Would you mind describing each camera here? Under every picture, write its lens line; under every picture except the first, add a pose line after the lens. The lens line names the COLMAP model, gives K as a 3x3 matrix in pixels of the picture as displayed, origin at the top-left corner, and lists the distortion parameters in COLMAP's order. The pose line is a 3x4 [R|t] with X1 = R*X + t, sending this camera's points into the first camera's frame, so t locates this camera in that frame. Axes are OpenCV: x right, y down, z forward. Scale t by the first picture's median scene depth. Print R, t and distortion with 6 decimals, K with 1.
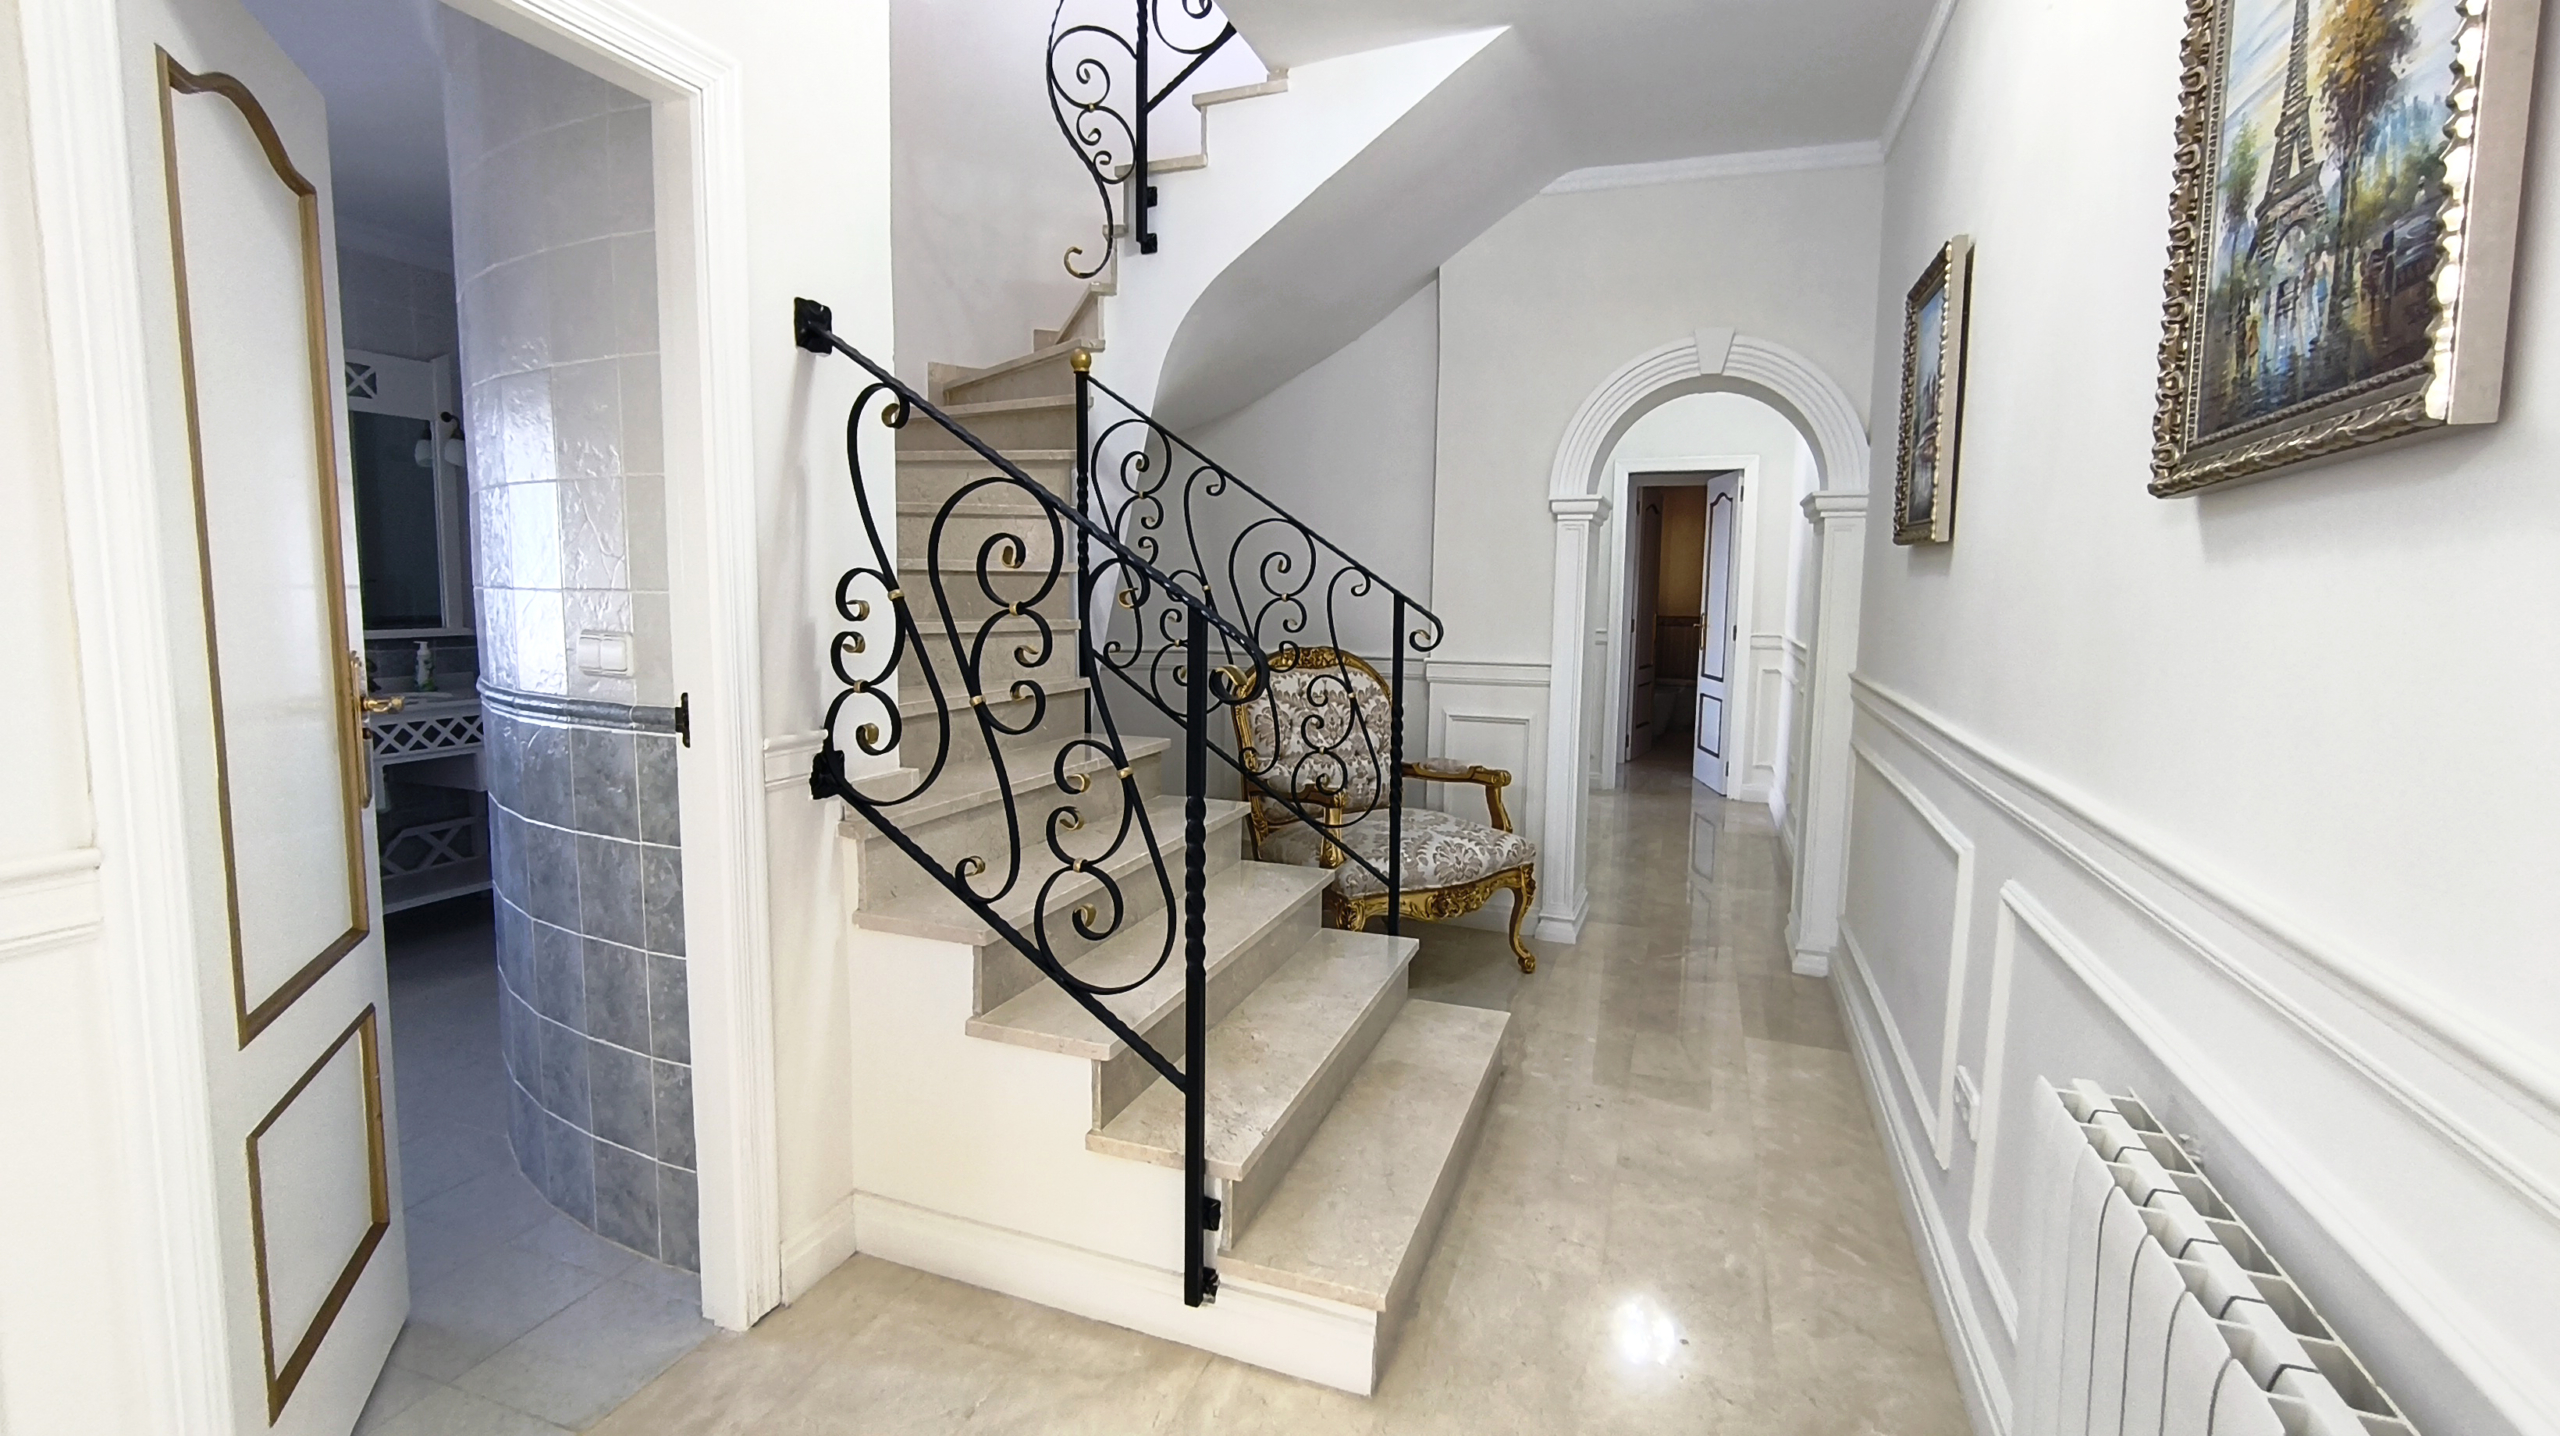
lens RADIAL K [[1124.0, 0, 1279.9], [0, 1124.0, 721.5], [0, 0, 1]] dist [0.005024, 0.001217]
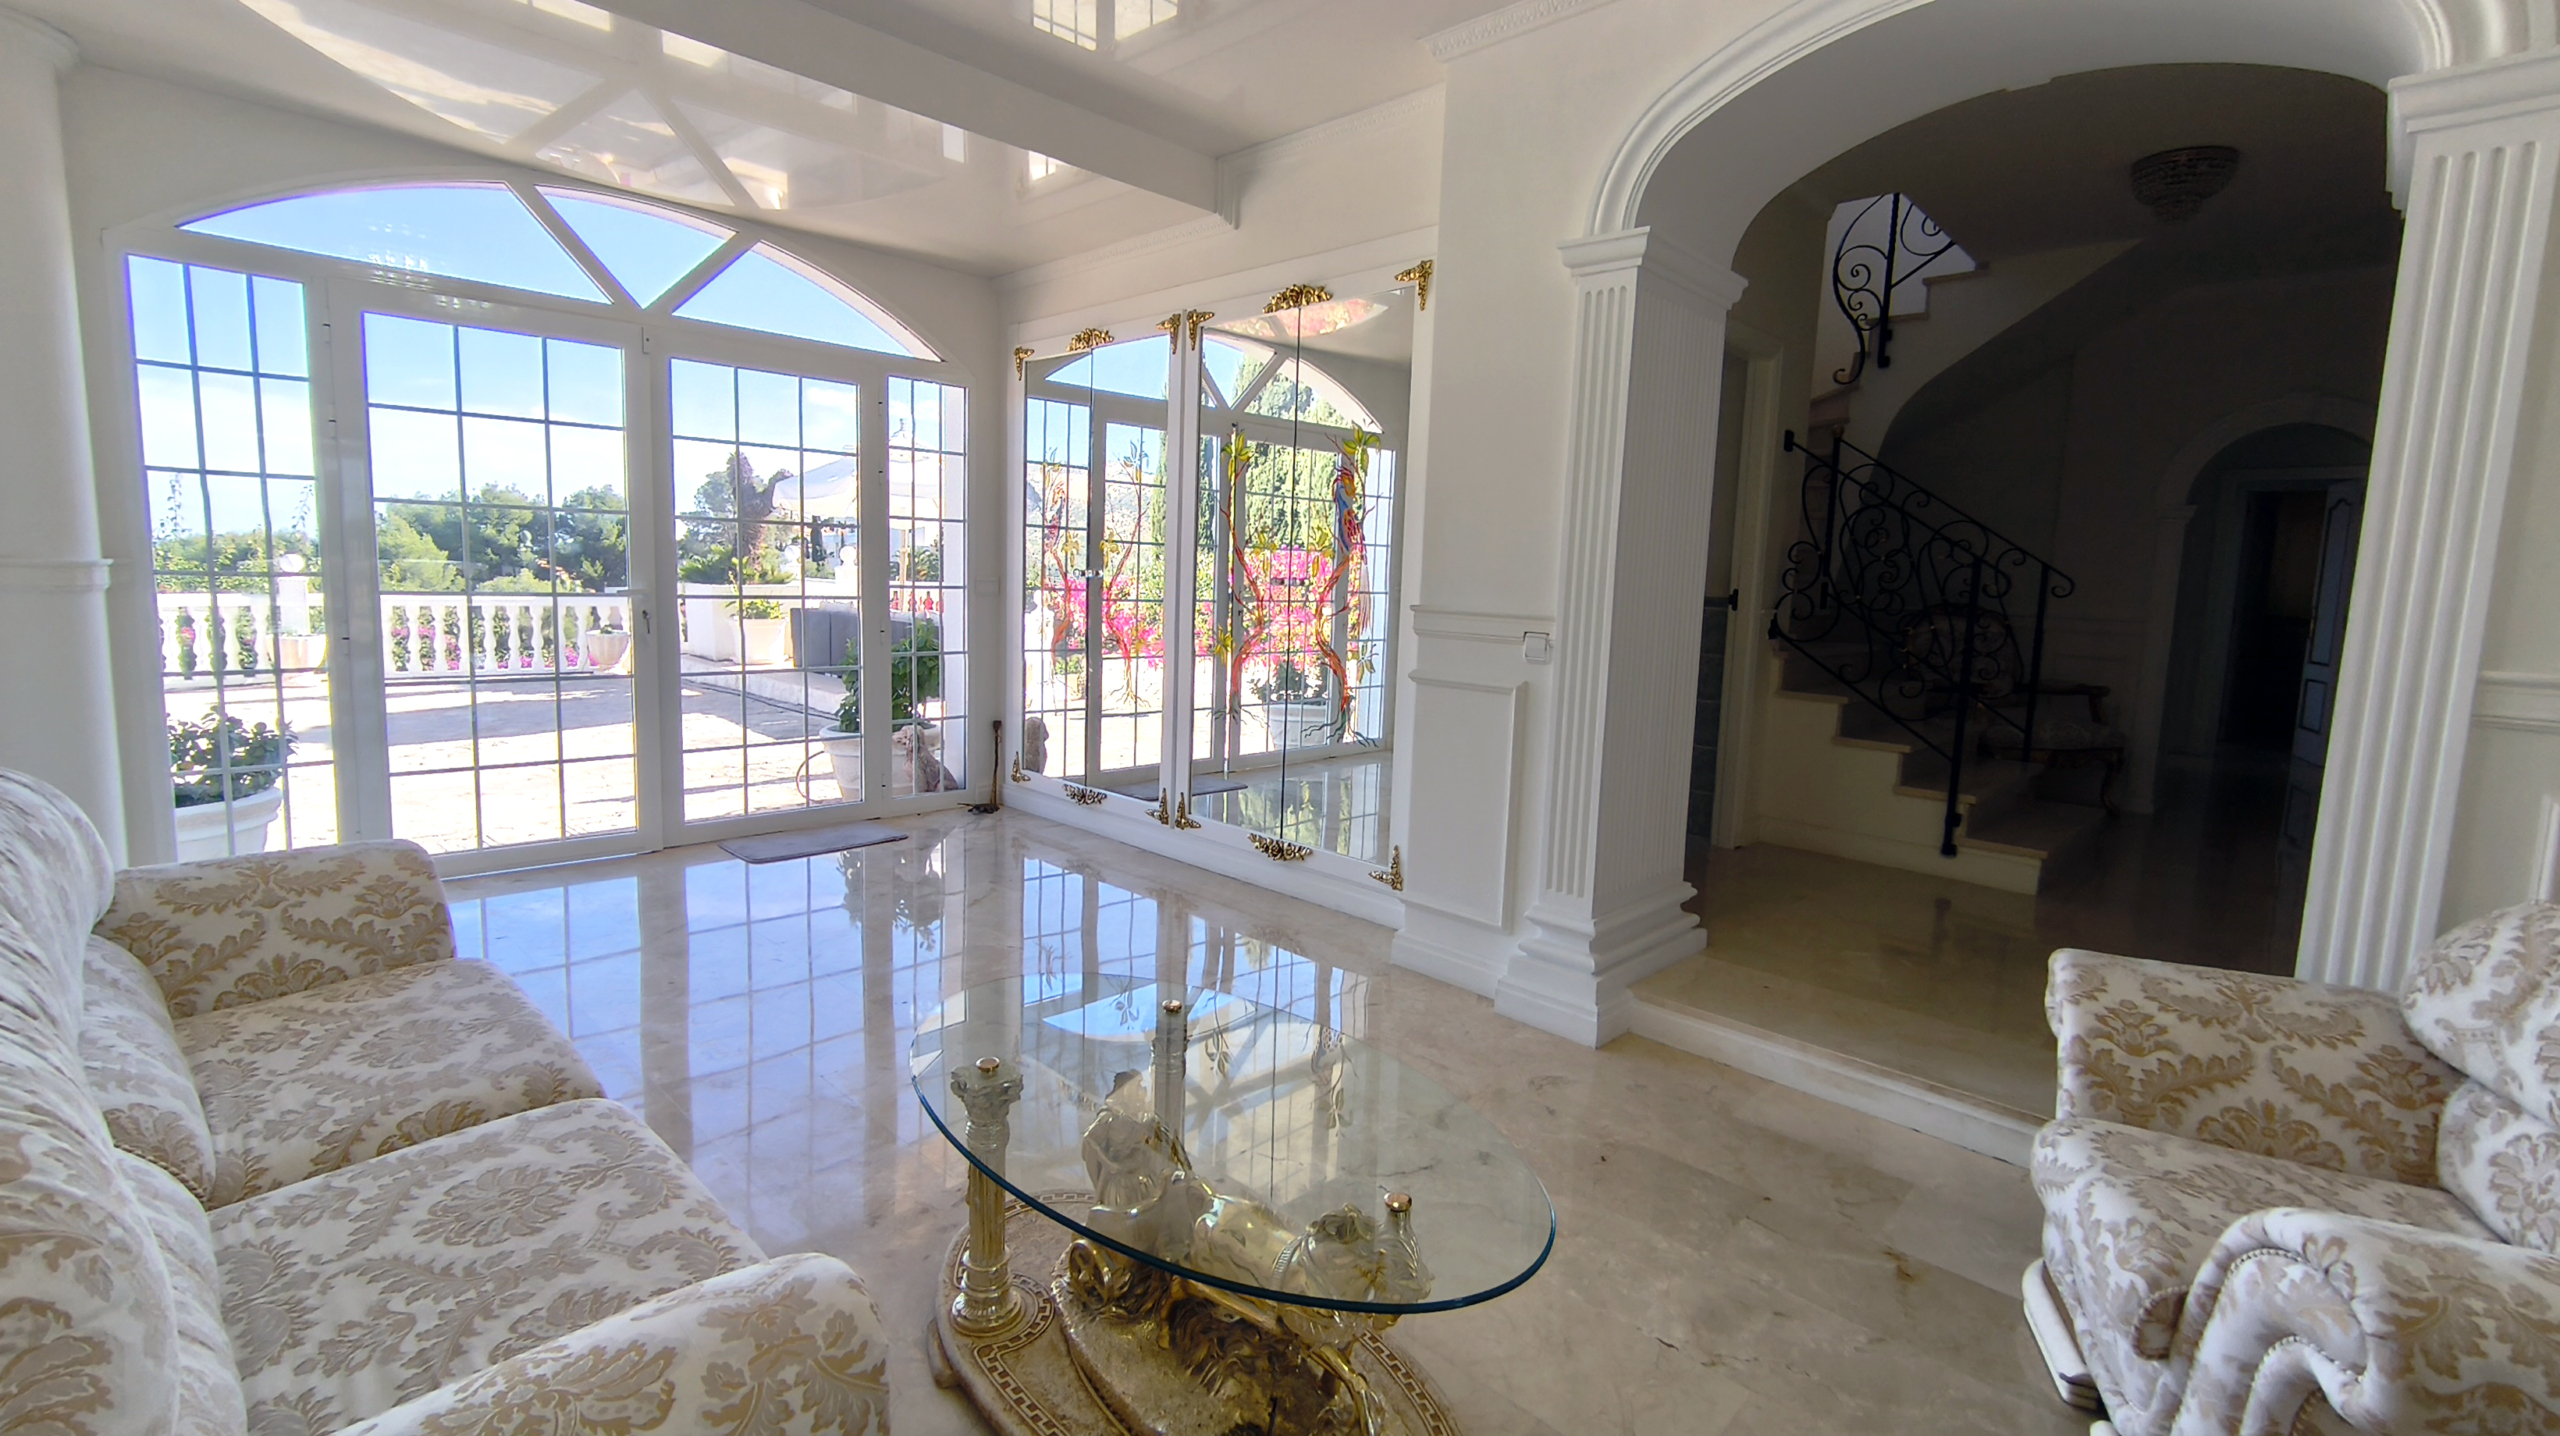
lens RADIAL K [[1124.0, 0, 1273.2], [0, 1124.0, 692.9], [0, 0, 1]] dist [0.005024, 0.001217]
pose [[0.914404, 0.071806, -0.398384, -0.257392], [-0.078523, 0.996912, -0.000544, 0.165827], [0.397115, 0.031780, 0.917218, -0.986250]]
